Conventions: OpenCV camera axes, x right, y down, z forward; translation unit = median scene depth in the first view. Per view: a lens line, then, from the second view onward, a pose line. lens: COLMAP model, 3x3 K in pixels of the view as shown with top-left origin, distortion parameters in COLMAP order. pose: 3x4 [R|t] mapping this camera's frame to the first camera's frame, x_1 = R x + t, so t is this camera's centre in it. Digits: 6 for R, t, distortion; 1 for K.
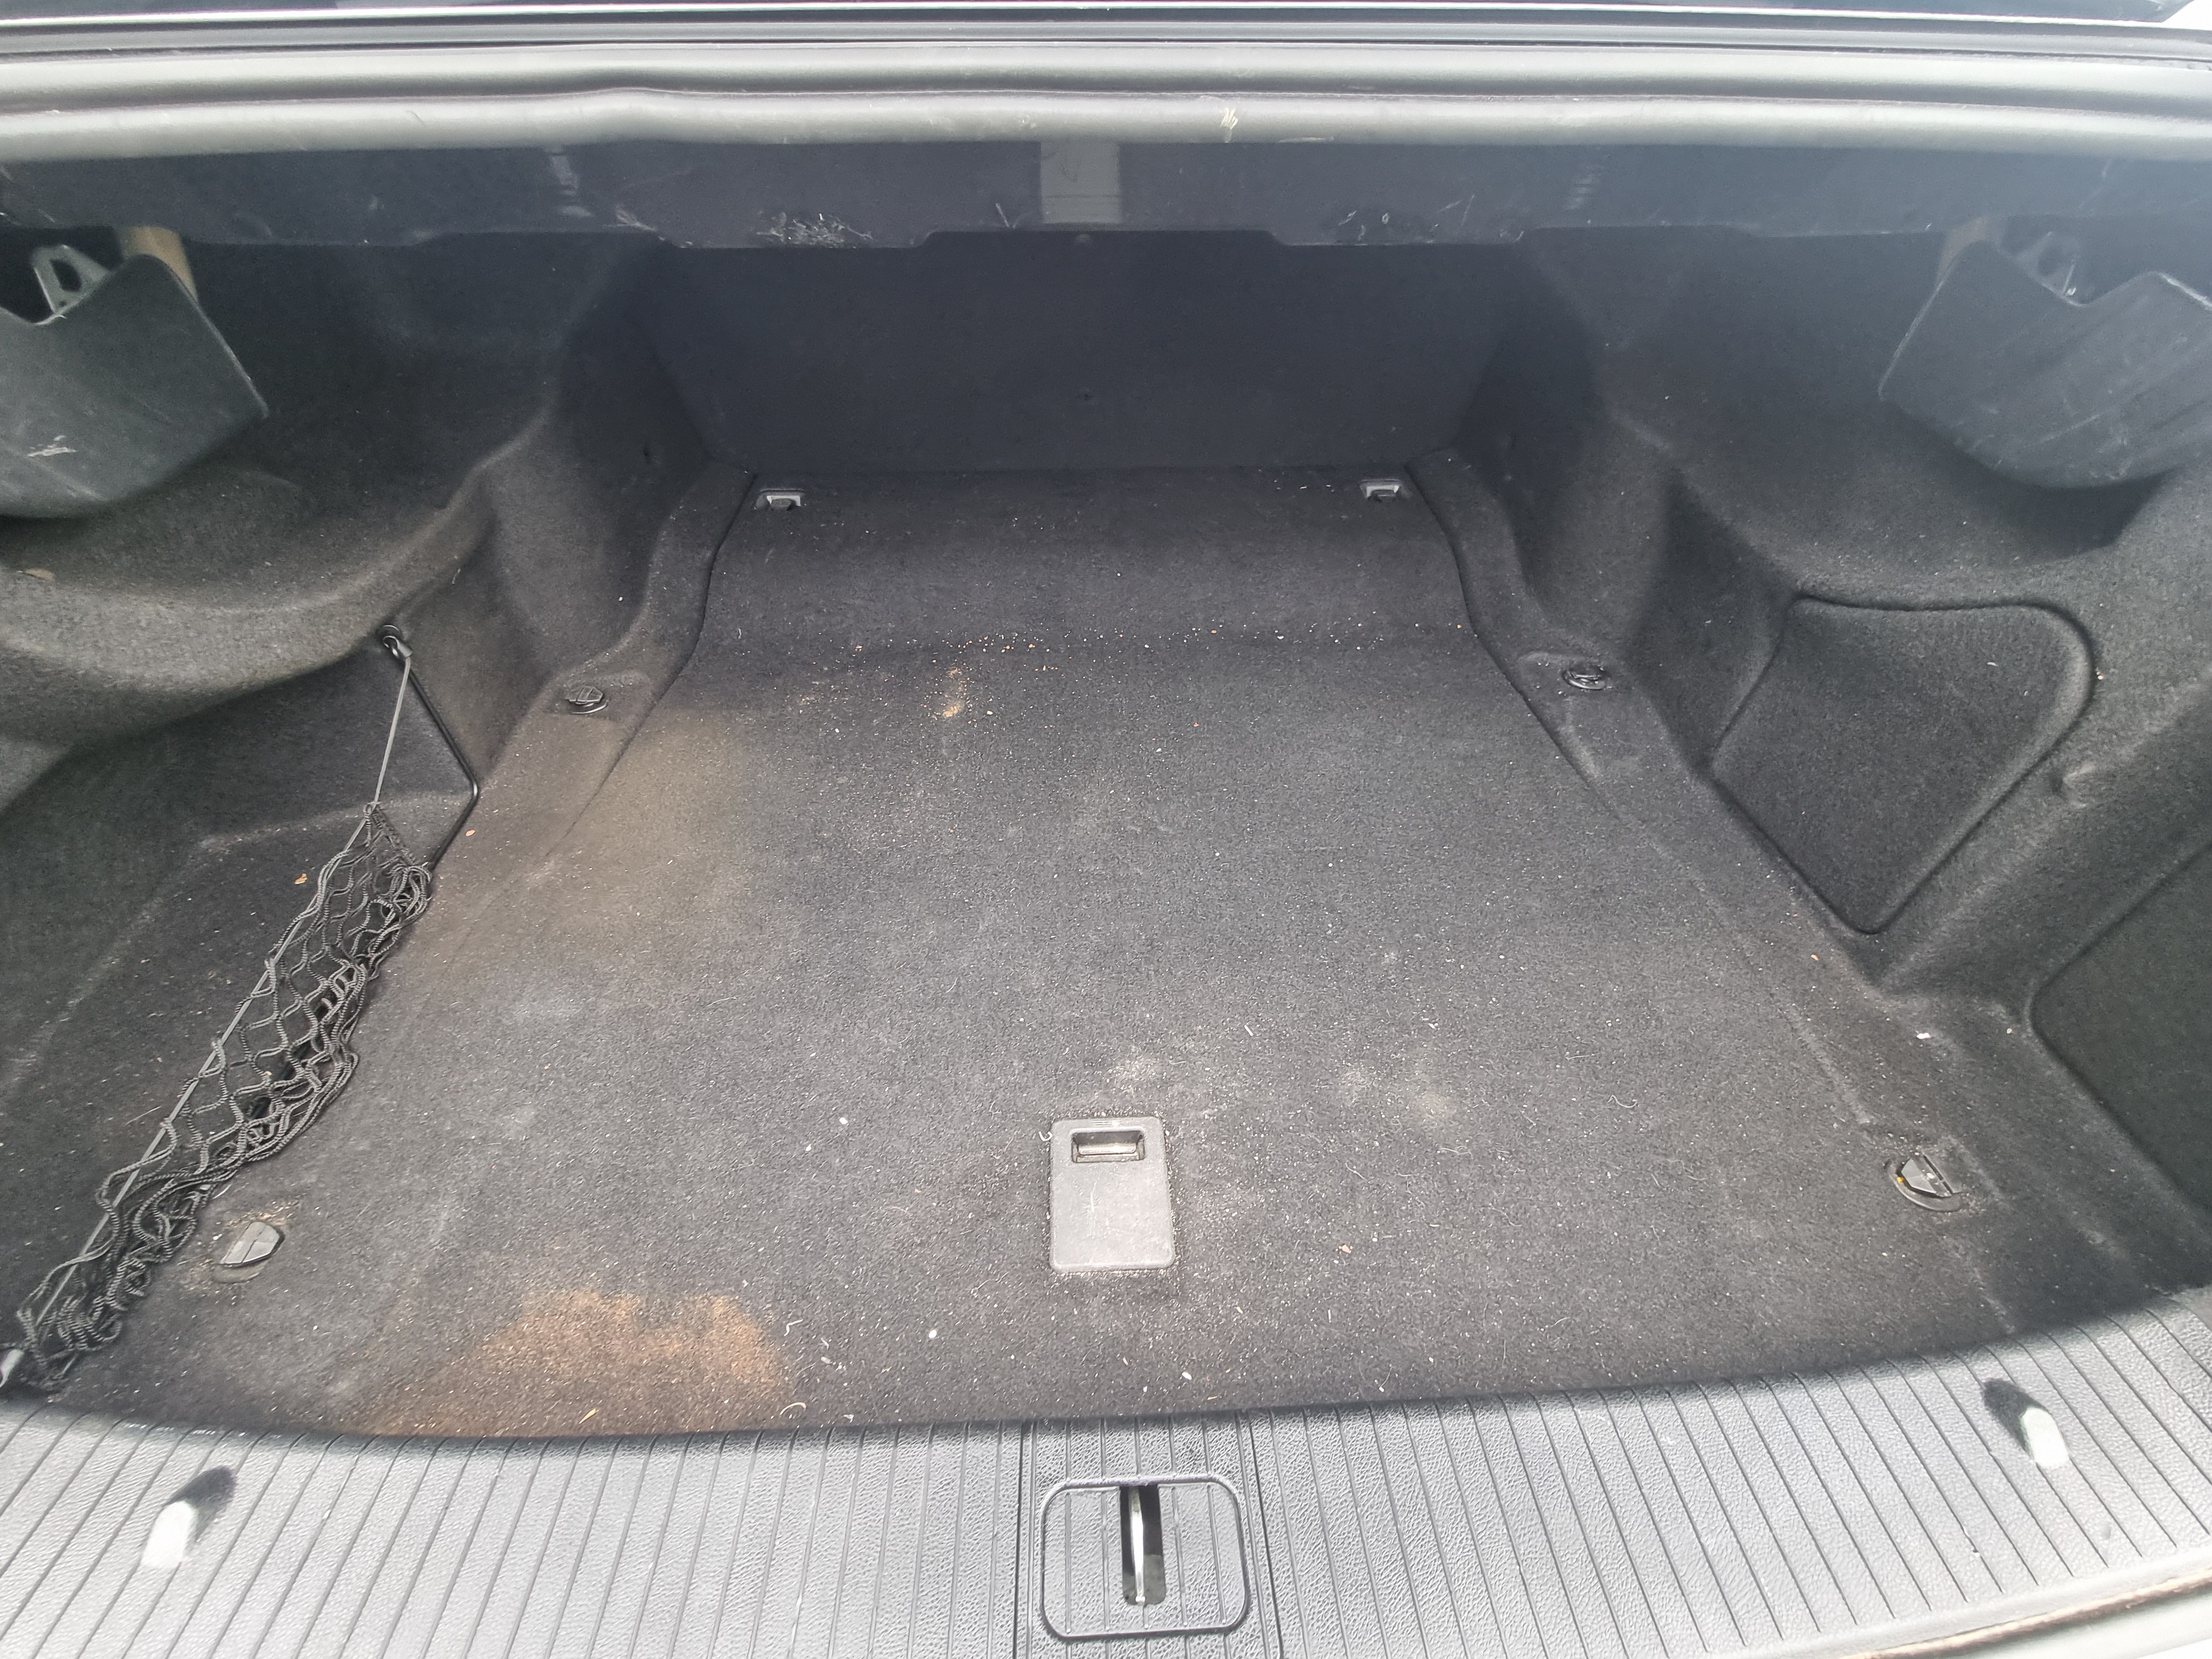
lens RADIAL K [[898.7, 0, 1115.1], [0, 898.7, 838.9], [0, 0, 1]] dist [-0.003941, -0.000904]
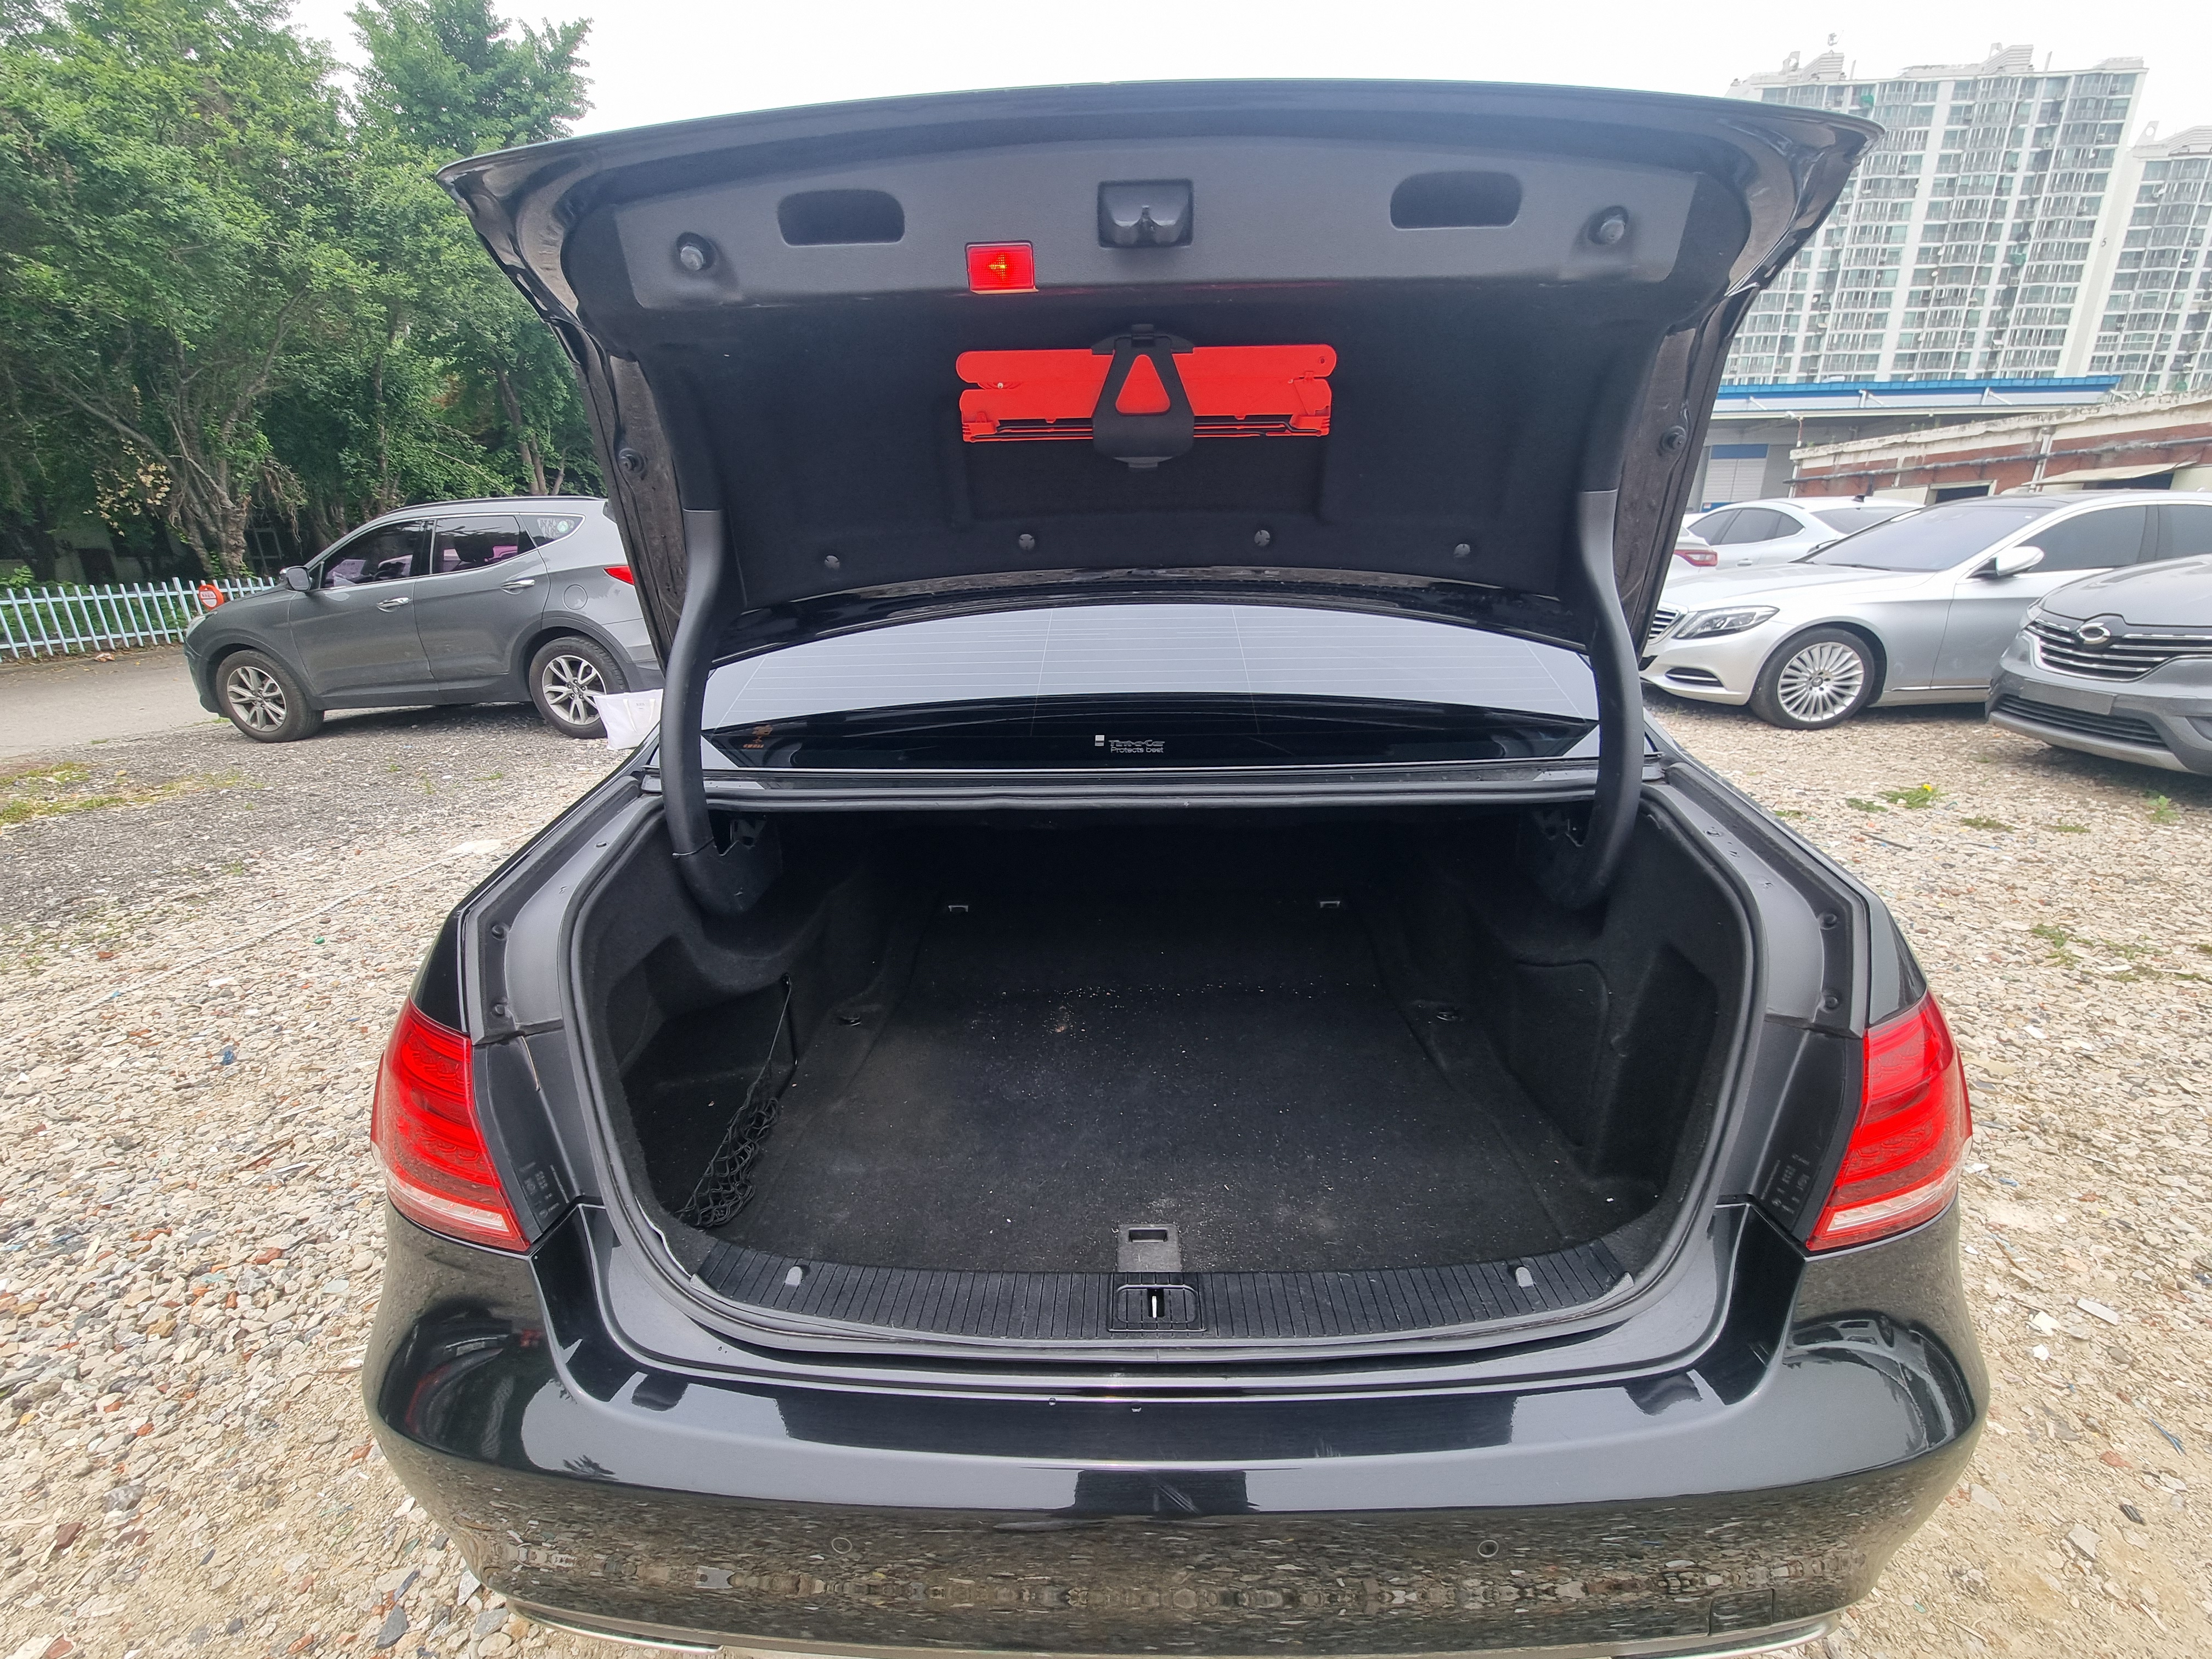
lens RADIAL K [[898.7, 0, 1115.1], [0, 898.7, 838.9], [0, 0, 1]] dist [-0.003941, -0.000904]
pose [[0.997932, -0.000551, -0.064281, 0.037471], [-0.026309, 0.908880, -0.416228, 0.309803], [0.058653, 0.417058, 0.906985, -0.890981]]
